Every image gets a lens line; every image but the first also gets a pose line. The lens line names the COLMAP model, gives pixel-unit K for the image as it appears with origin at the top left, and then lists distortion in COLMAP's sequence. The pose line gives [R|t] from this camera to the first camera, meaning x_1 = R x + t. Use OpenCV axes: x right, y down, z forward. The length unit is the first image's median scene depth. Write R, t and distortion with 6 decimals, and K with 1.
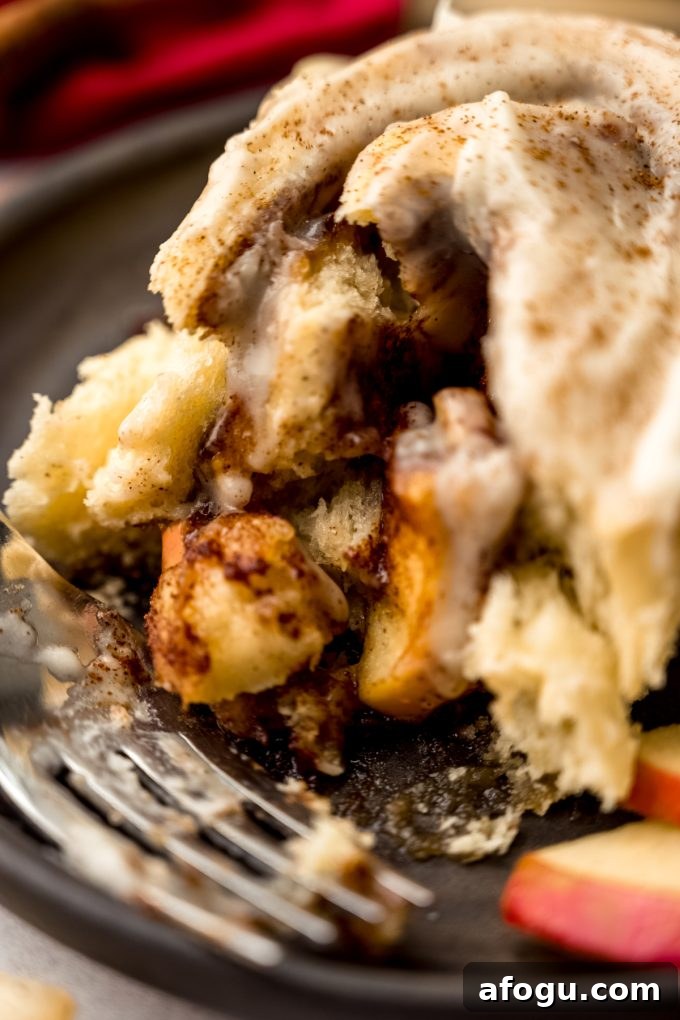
lens RADIAL K [[2115.5, 0, 340.0], [0, 2115.5, 510.0], [0, 0, 1]] dist [0.124382, 0.110193]
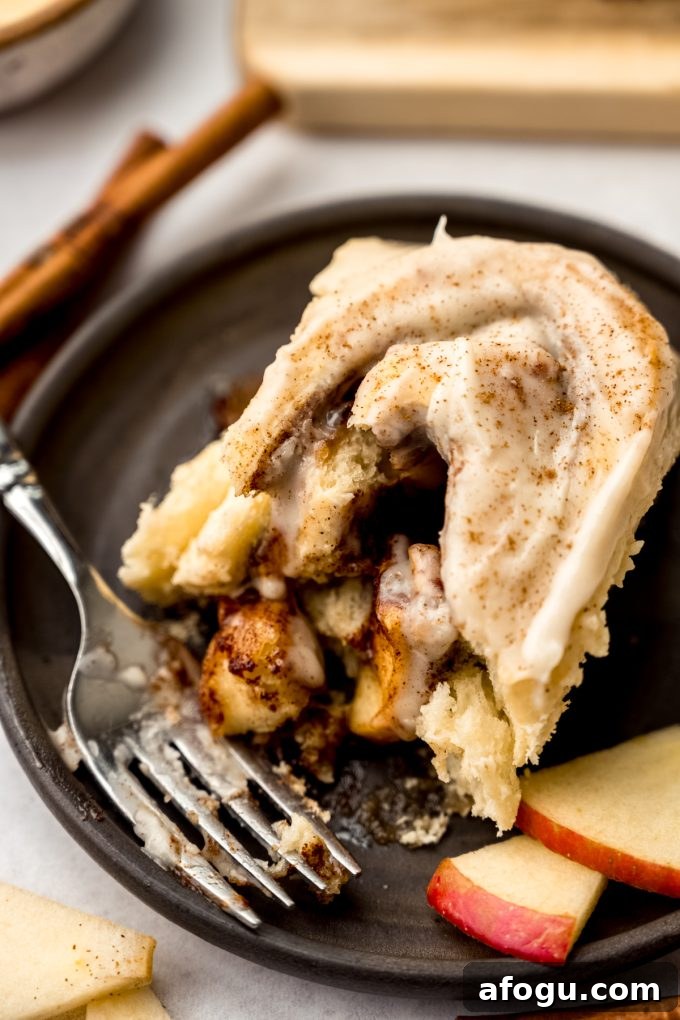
lens RADIAL K [[2115.5, 0, 340.0], [0, 2115.5, 510.0], [0, 0, 1]] dist [0.124382, 0.110193]
pose [[0.997458, 0.056505, -0.043424, 0.059205], [-0.044559, 0.970057, 0.238753, -0.426121], [0.055614, -0.236211, 0.970109, -0.430288]]
